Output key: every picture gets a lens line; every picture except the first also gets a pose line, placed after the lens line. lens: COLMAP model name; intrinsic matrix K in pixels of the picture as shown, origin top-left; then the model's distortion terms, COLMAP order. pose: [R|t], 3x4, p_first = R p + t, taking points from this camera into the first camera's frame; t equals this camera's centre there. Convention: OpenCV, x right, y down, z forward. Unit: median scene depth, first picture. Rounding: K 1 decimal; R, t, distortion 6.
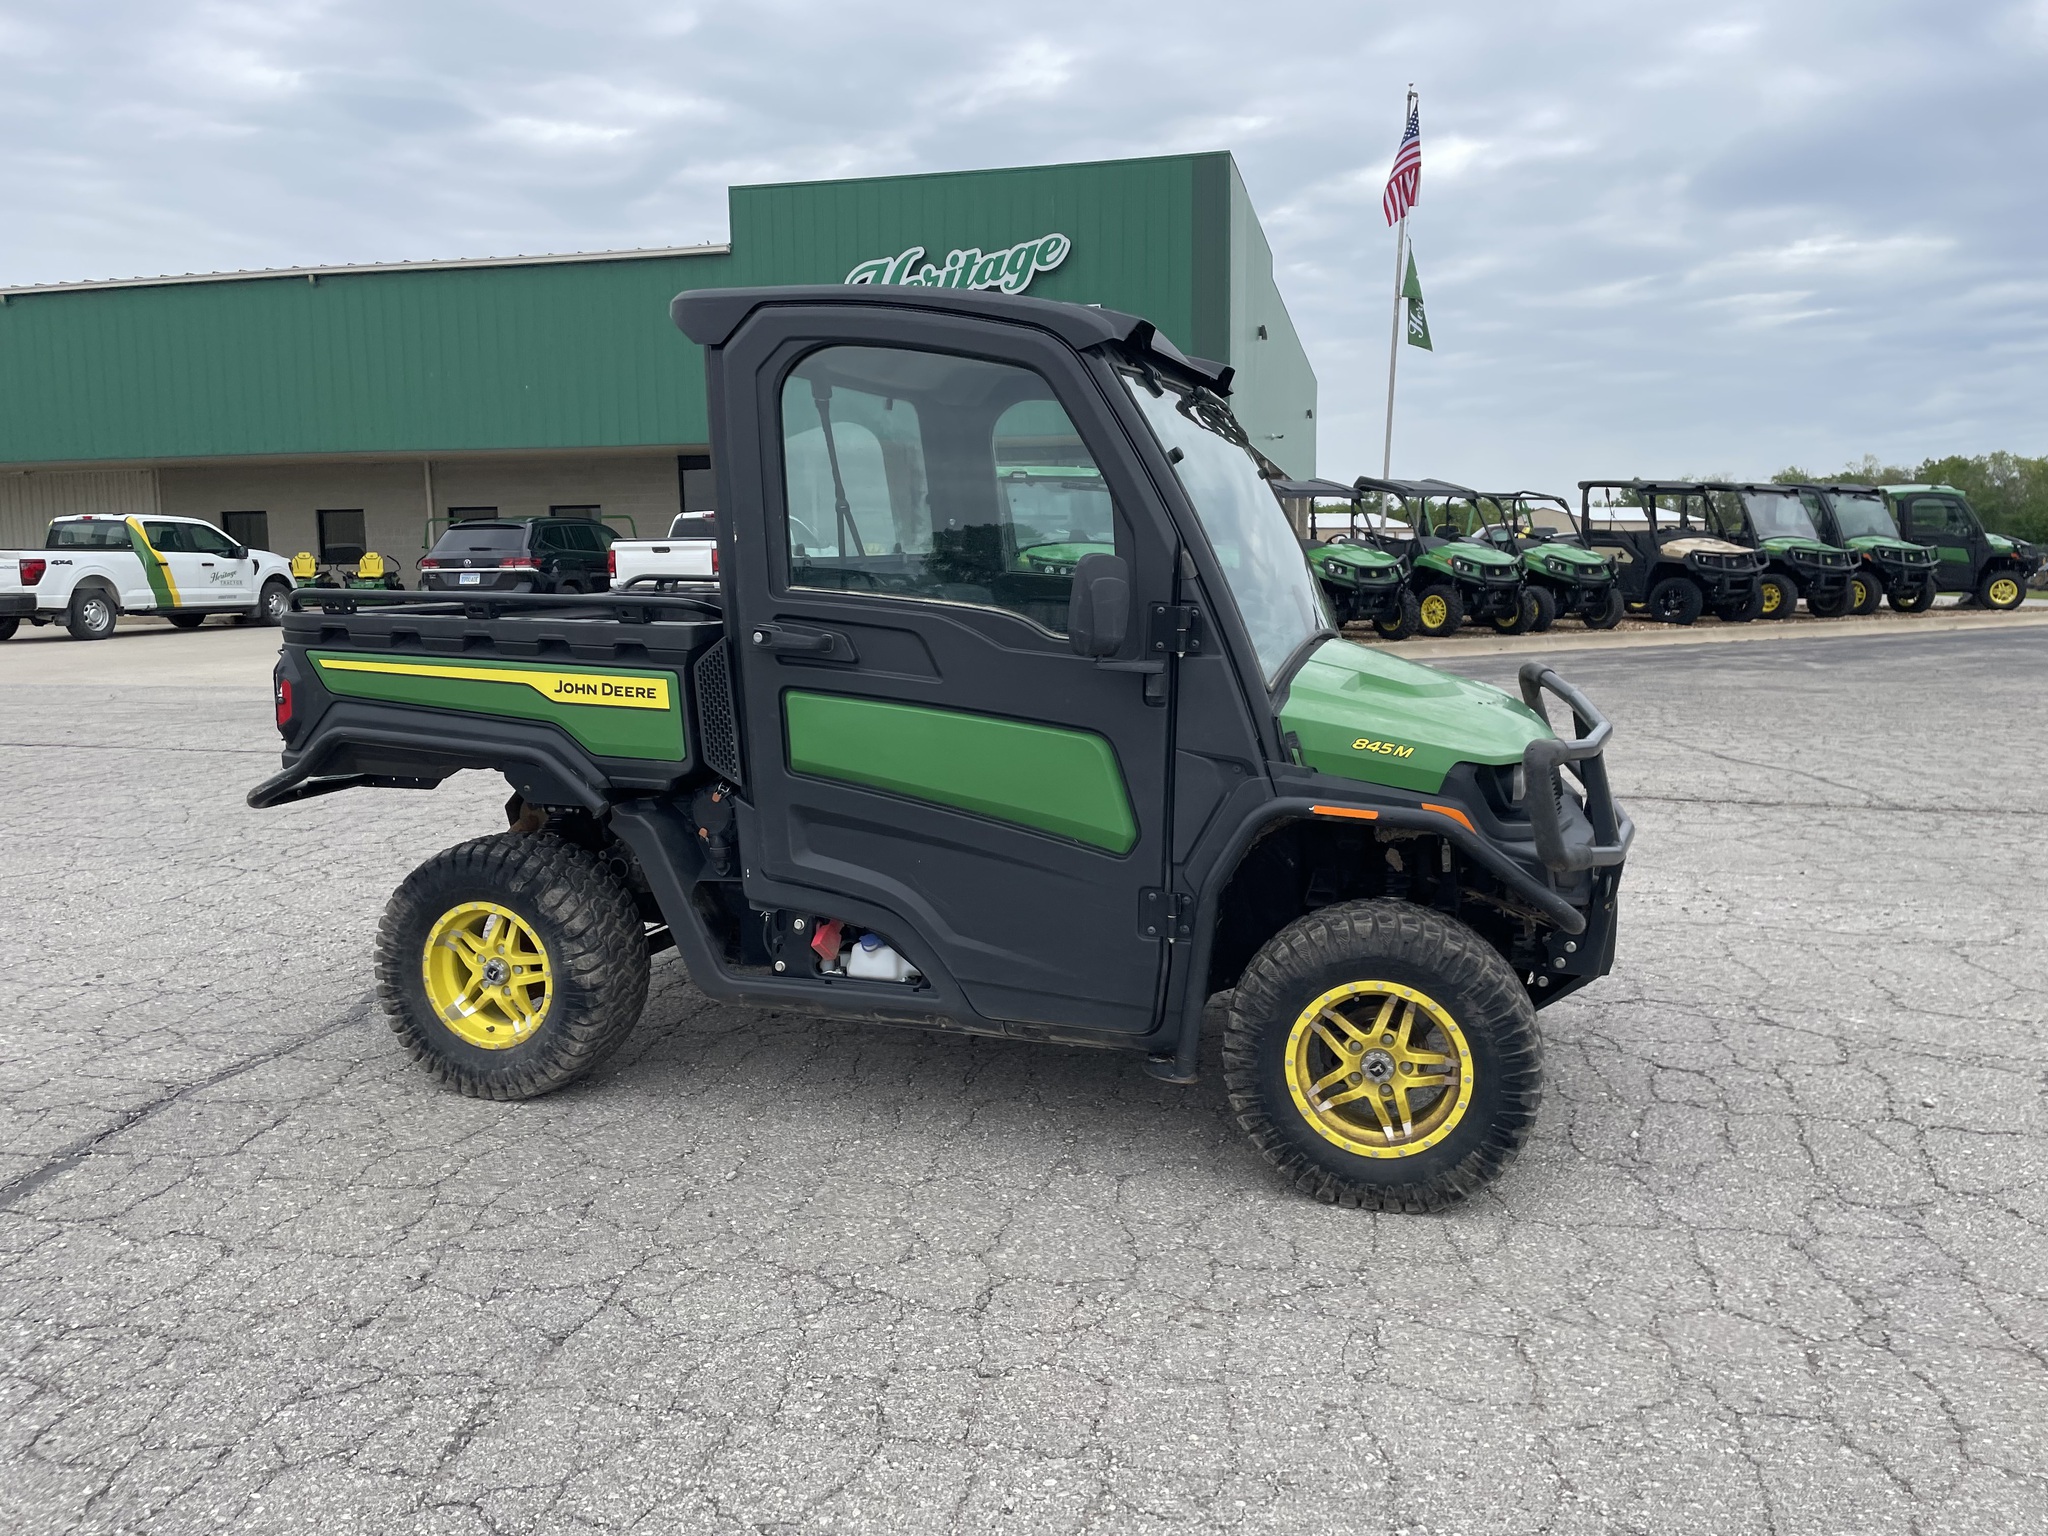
lens RADIAL K [[1536.9, 0, 1035.6], [0, 1536.9, 772.1], [0, 0, 1]] dist [0.078643, -0.098272]
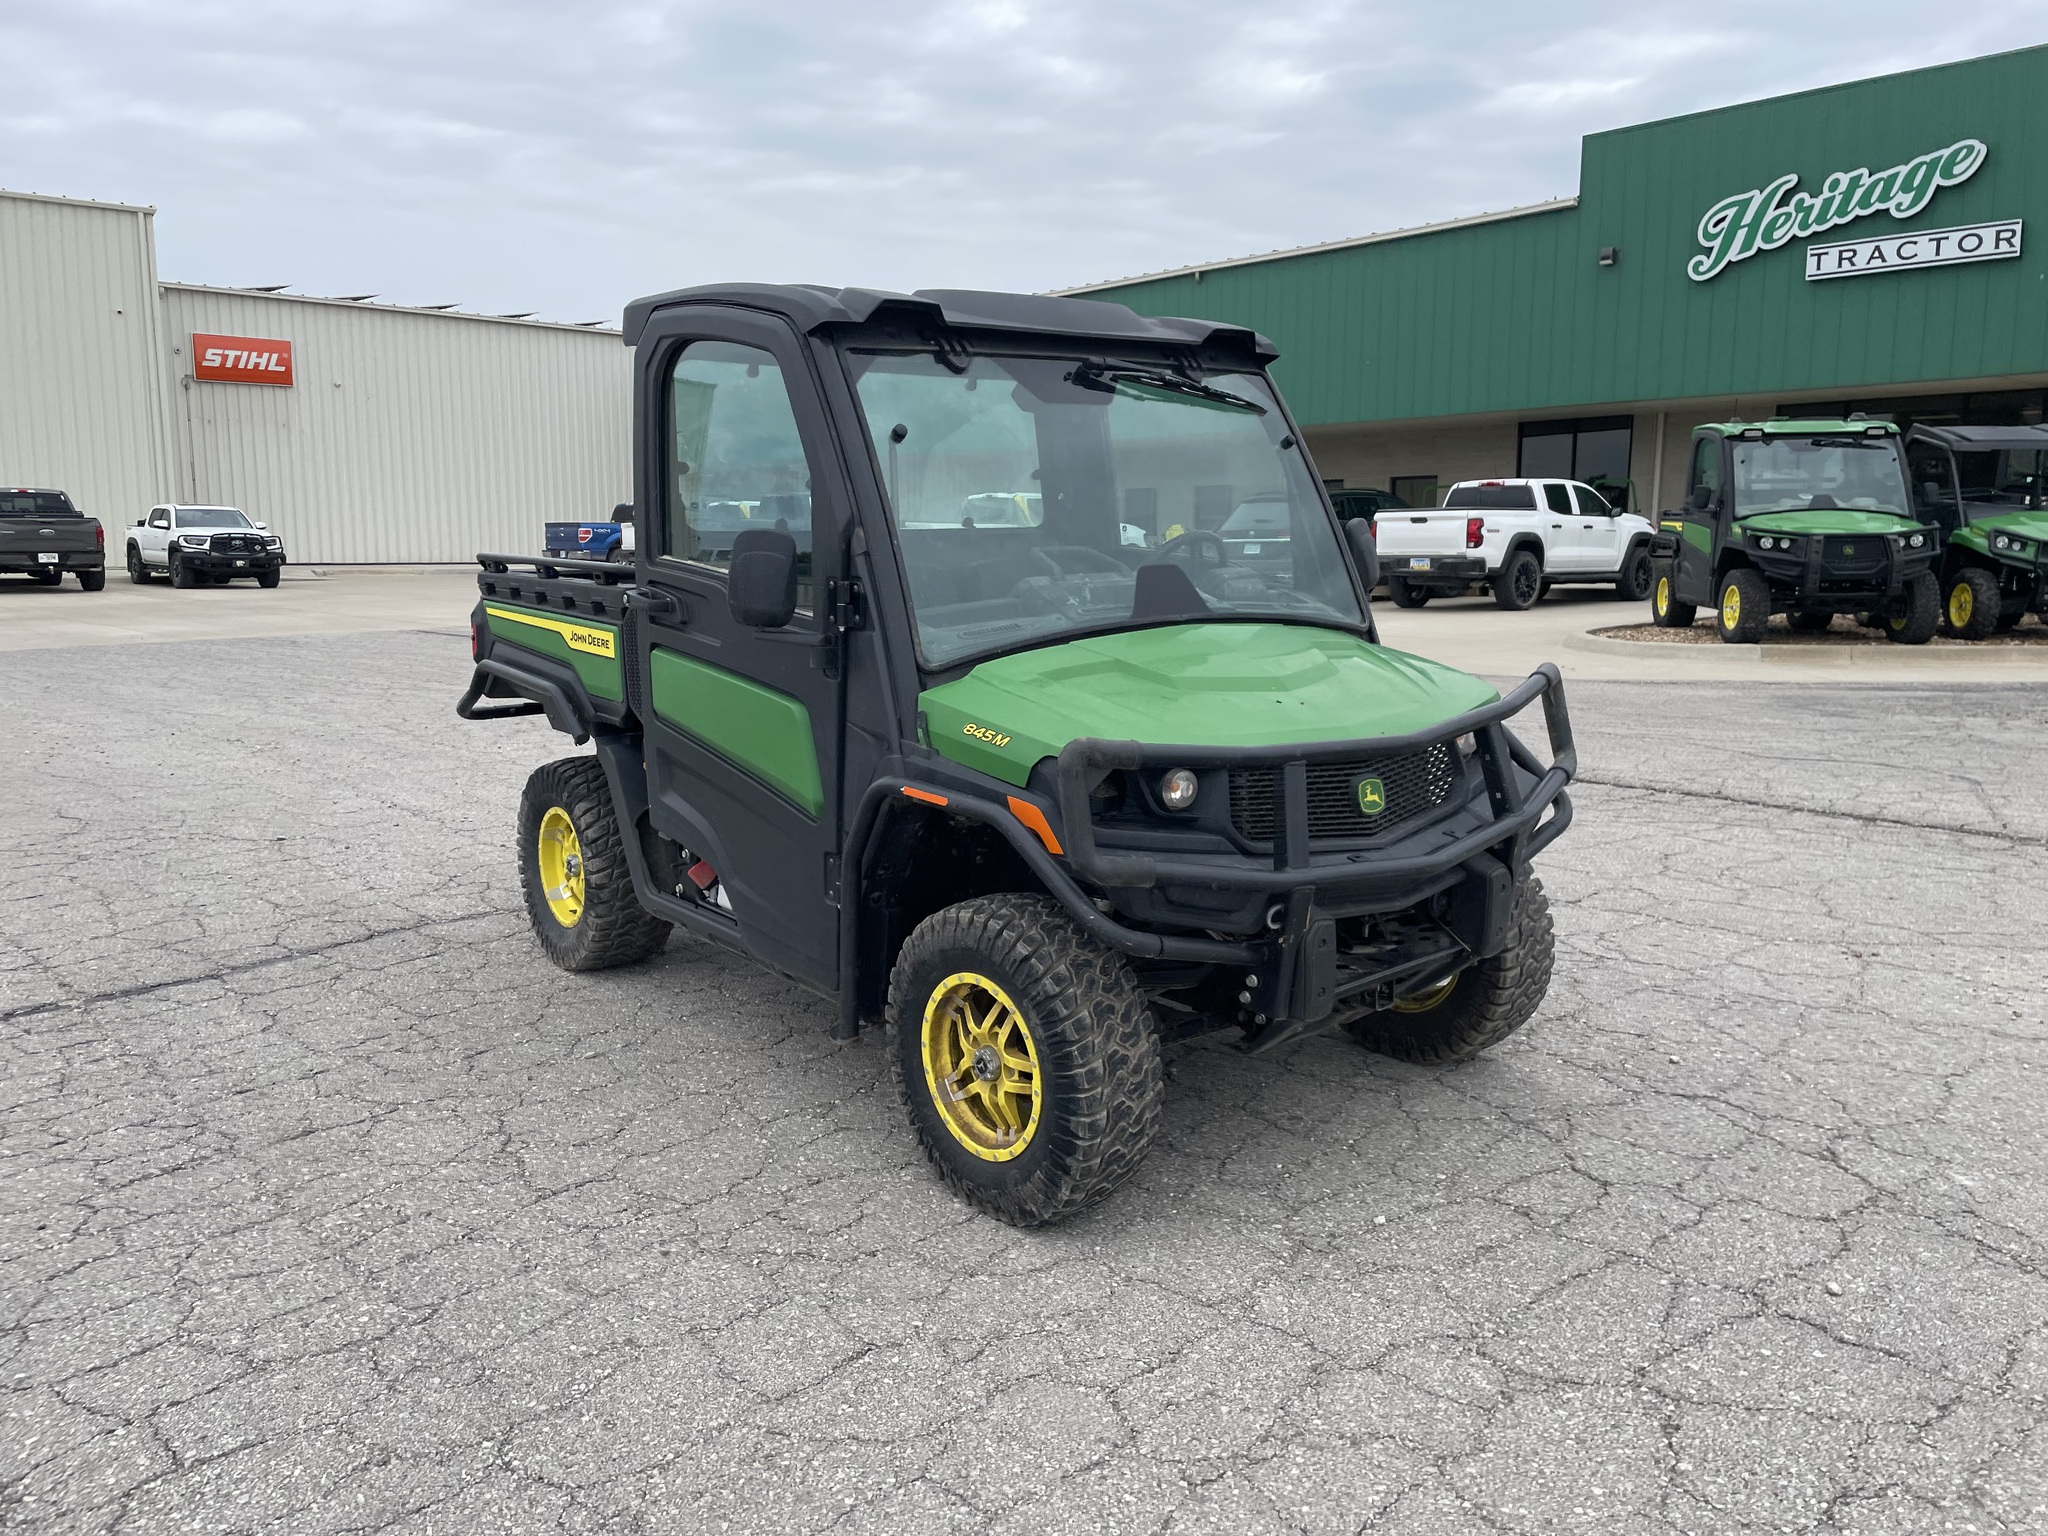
lens RADIAL K [[1536.9, 0, 1037.8], [0, 1536.9, 775.0], [0, 0, 1]] dist [0.078643, -0.098272]
pose [[0.828720, 0.093686, -0.551766, 0.634196], [-0.082125, 0.995574, 0.045694, -0.029883], [0.553605, 0.007446, 0.832746, 0.179676]]
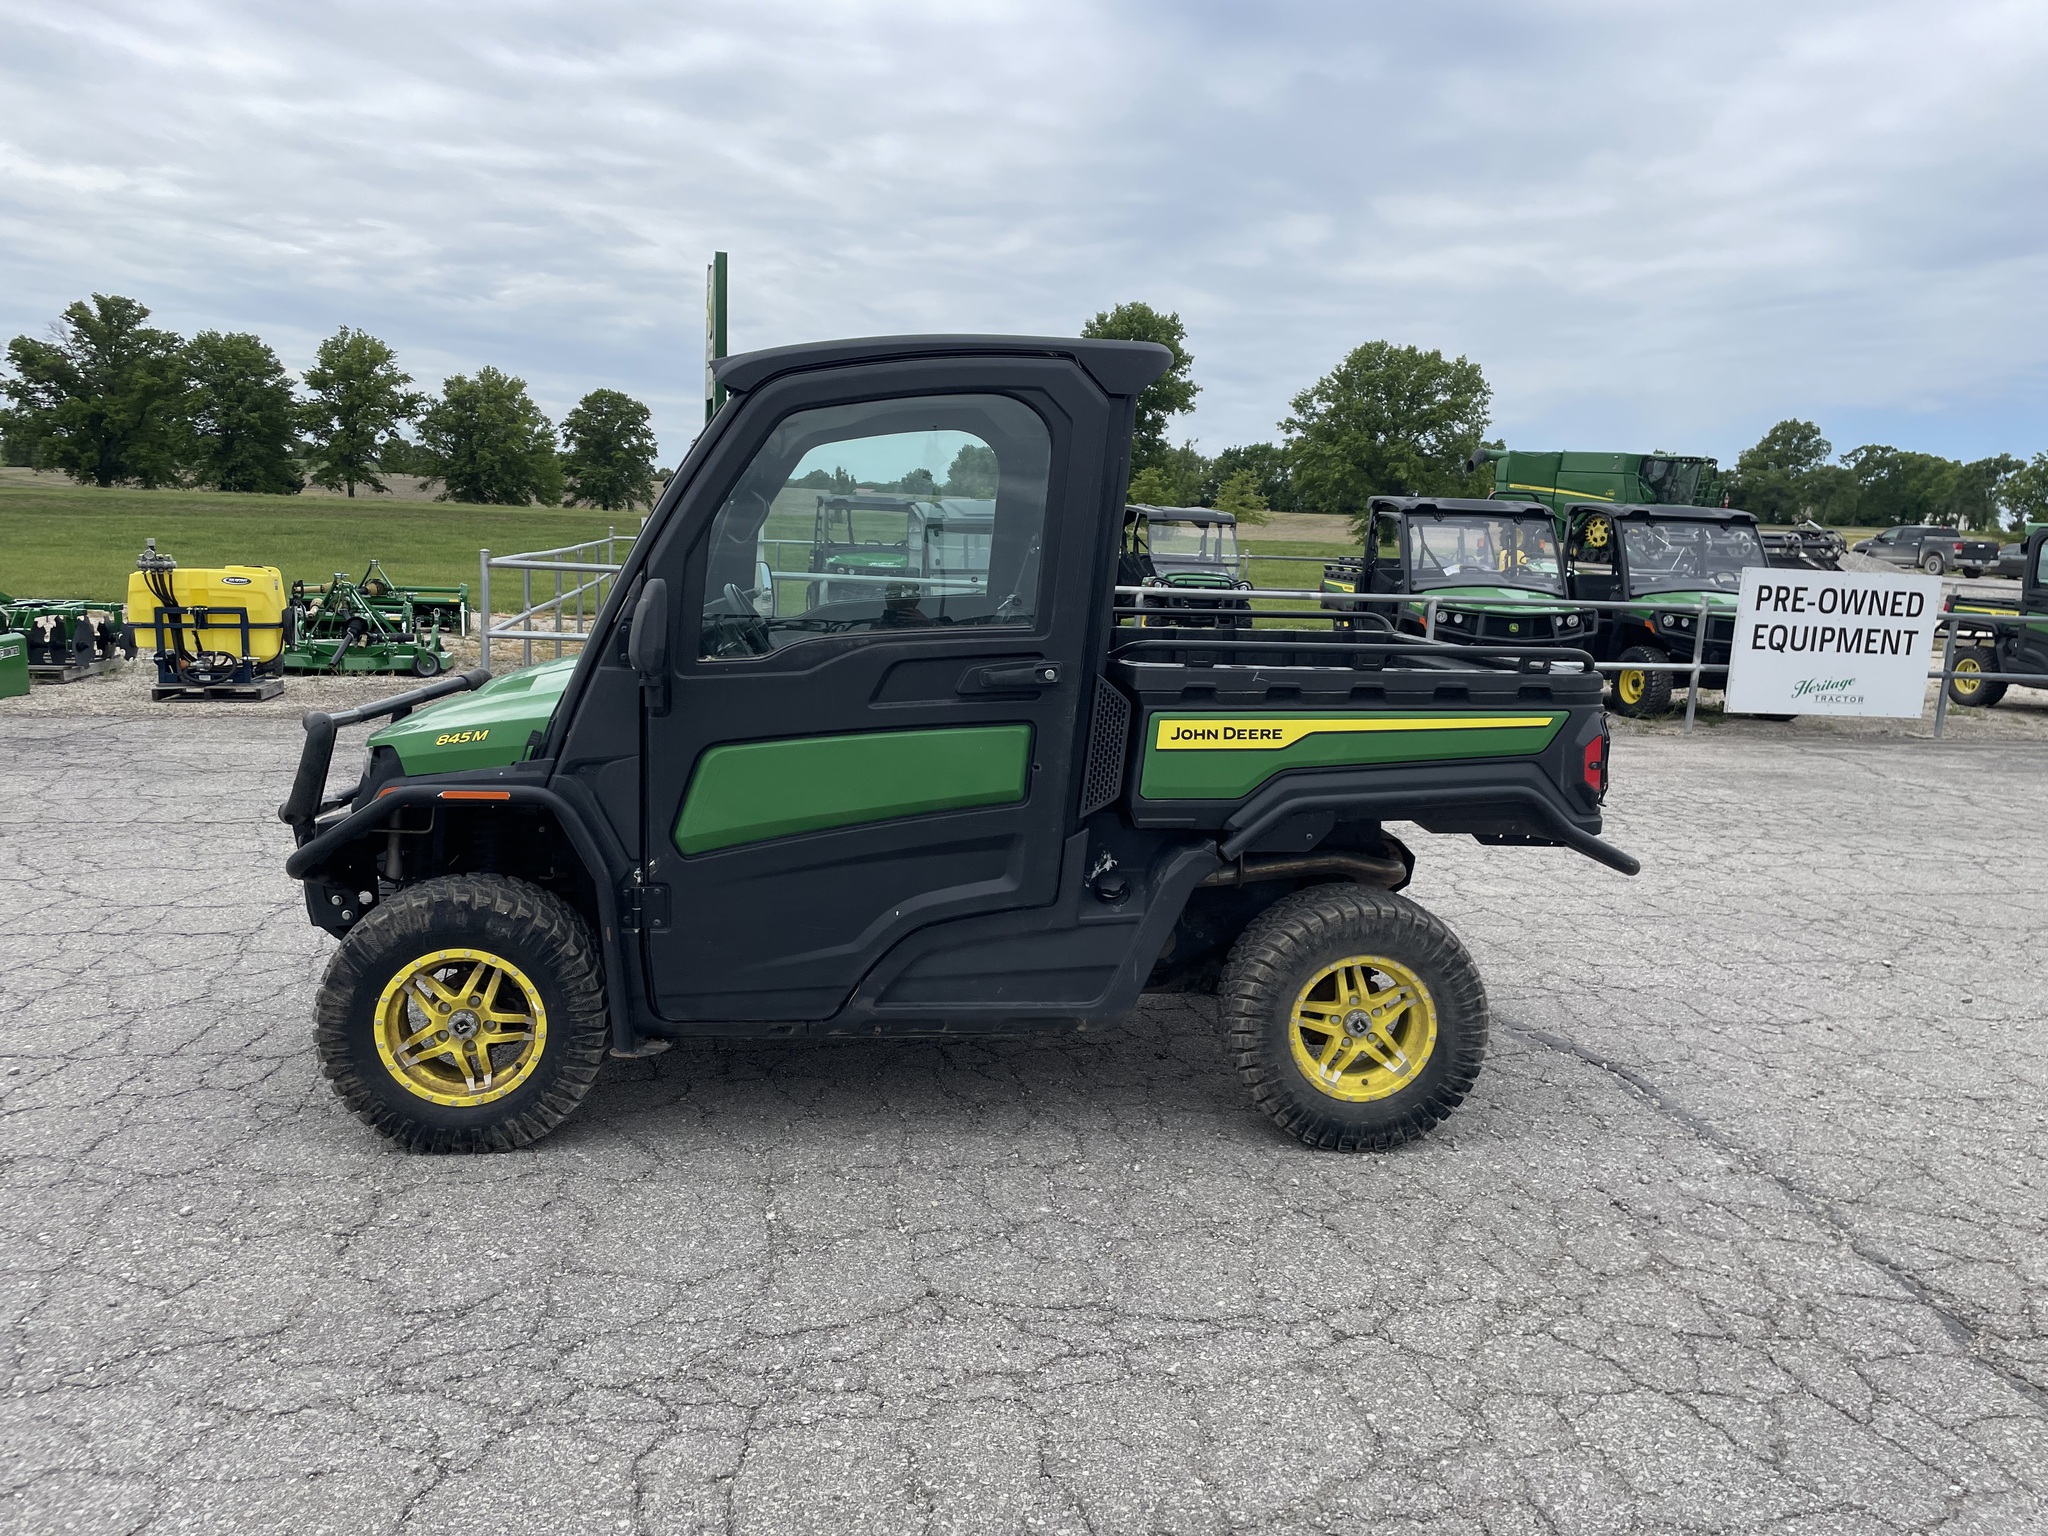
lens RADIAL K [[1536.9, 0, 1034.2], [0, 1536.9, 757.0], [0, 0, 1]] dist [0.078643, -0.098272]
pose [[-0.921253, 0.024040, -0.388219, 0.335264], [-0.093862, 0.954852, 0.281864, -0.349578], [0.377468, 0.296107, -0.877404, 2.098334]]
